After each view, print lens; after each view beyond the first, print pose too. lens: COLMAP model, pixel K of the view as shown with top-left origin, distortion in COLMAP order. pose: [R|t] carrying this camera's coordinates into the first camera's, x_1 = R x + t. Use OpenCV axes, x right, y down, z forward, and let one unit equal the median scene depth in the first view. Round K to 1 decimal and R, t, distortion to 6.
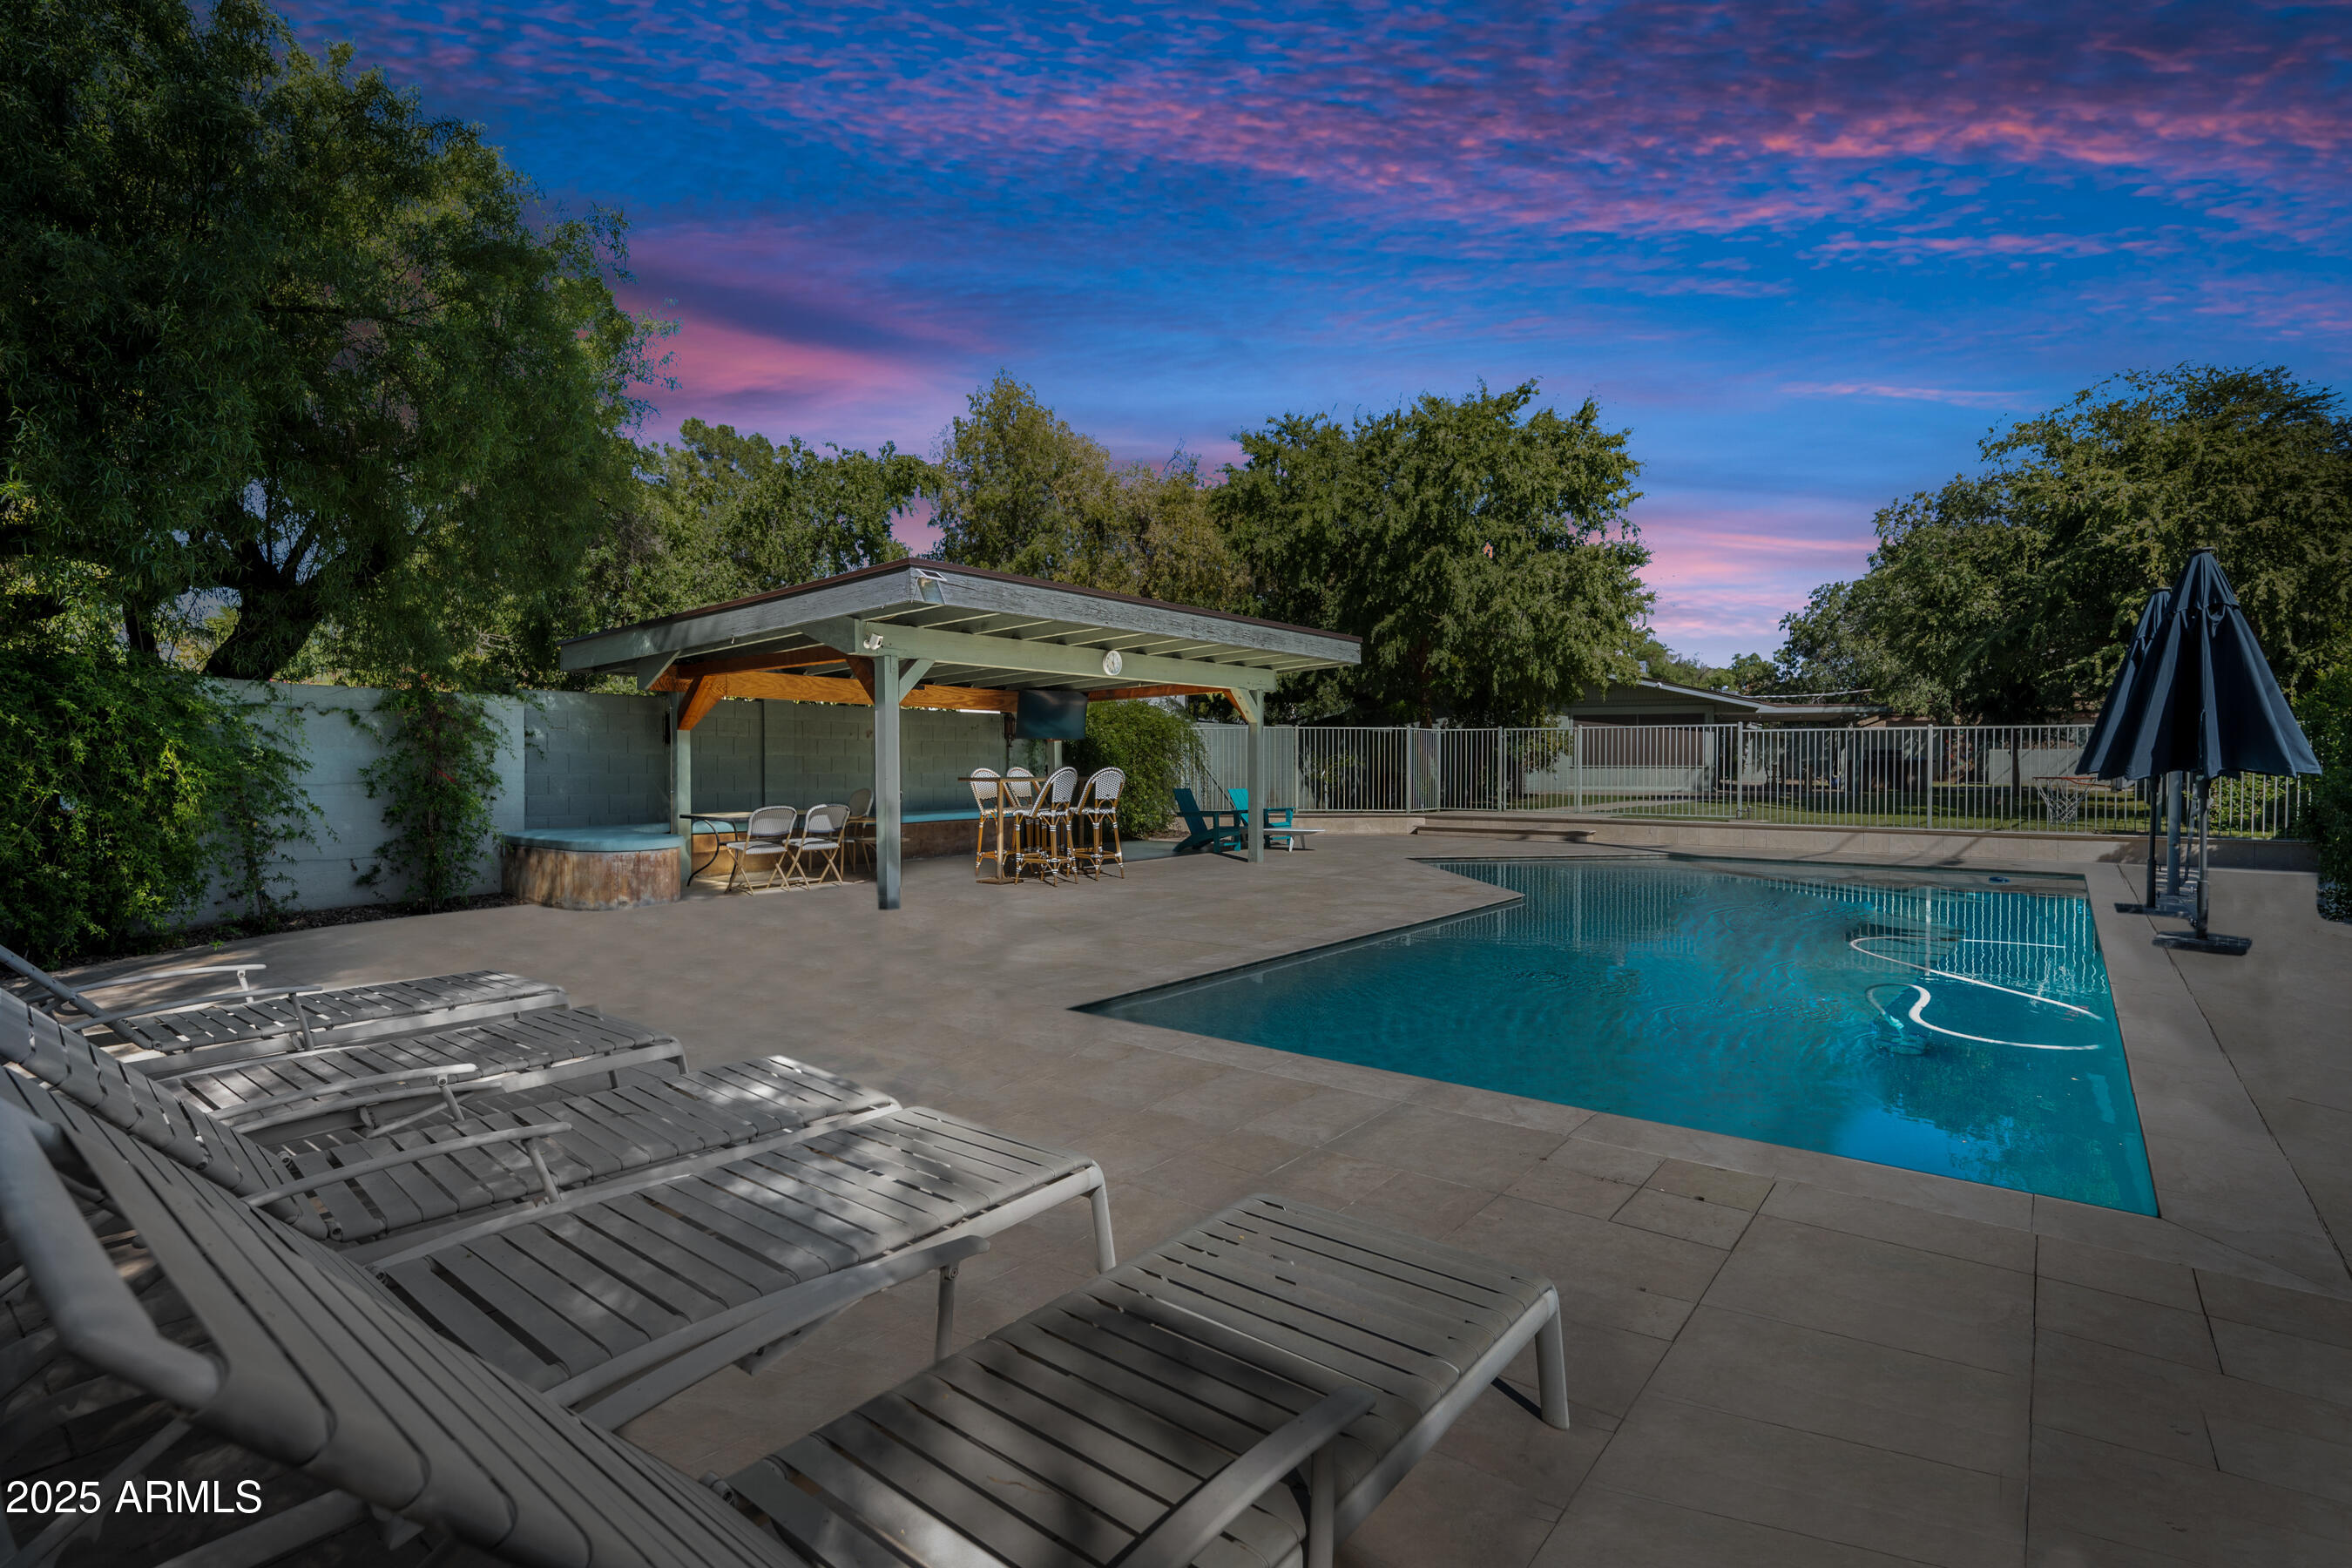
lens RADIAL K [[1094.4, 0, 1176.0], [0, 1094.4, 784.0], [0, 0, 1]] dist [-0.001260, -0.000140]
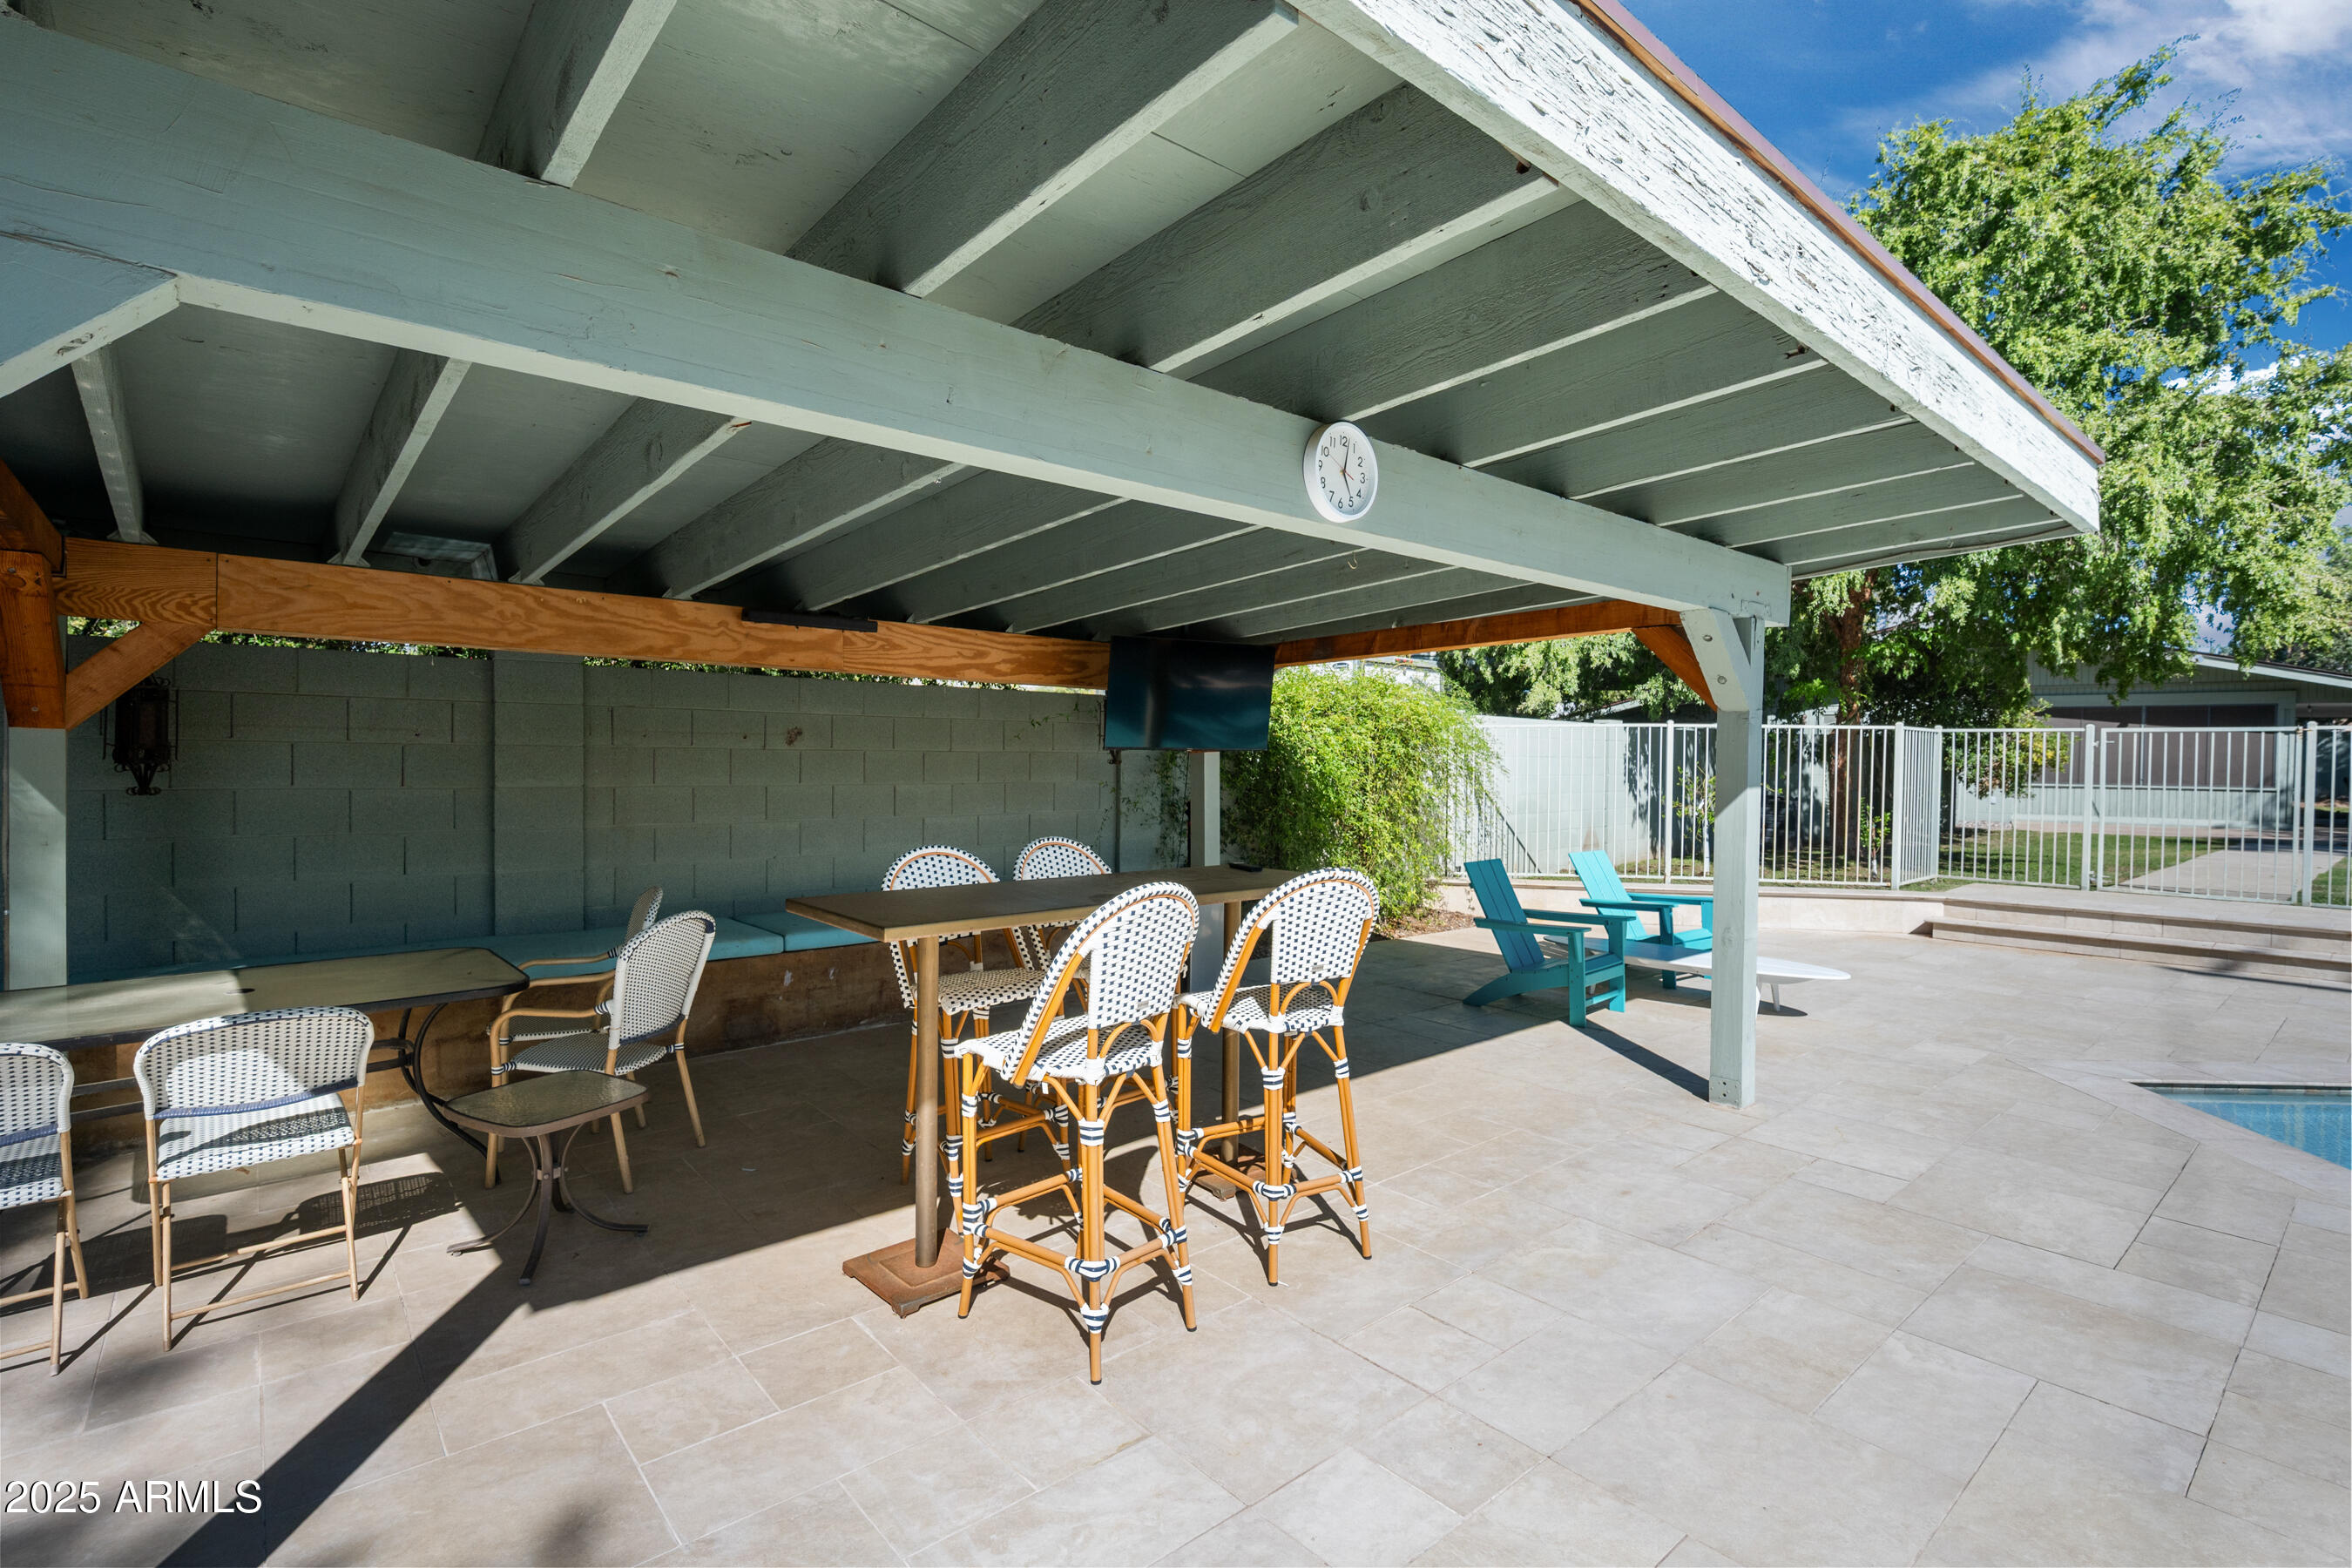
lens RADIAL K [[1094.4, 0, 1176.0], [0, 1094.4, 784.0], [0, 0, 1]] dist [-0.001260, -0.000140]
pose [[0.981828, 0.014022, -0.189254, -0.036701], [-0.013619, 0.999901, 0.003428, -0.029826], [0.189284, -0.000788, 0.981922, 0.584608]]
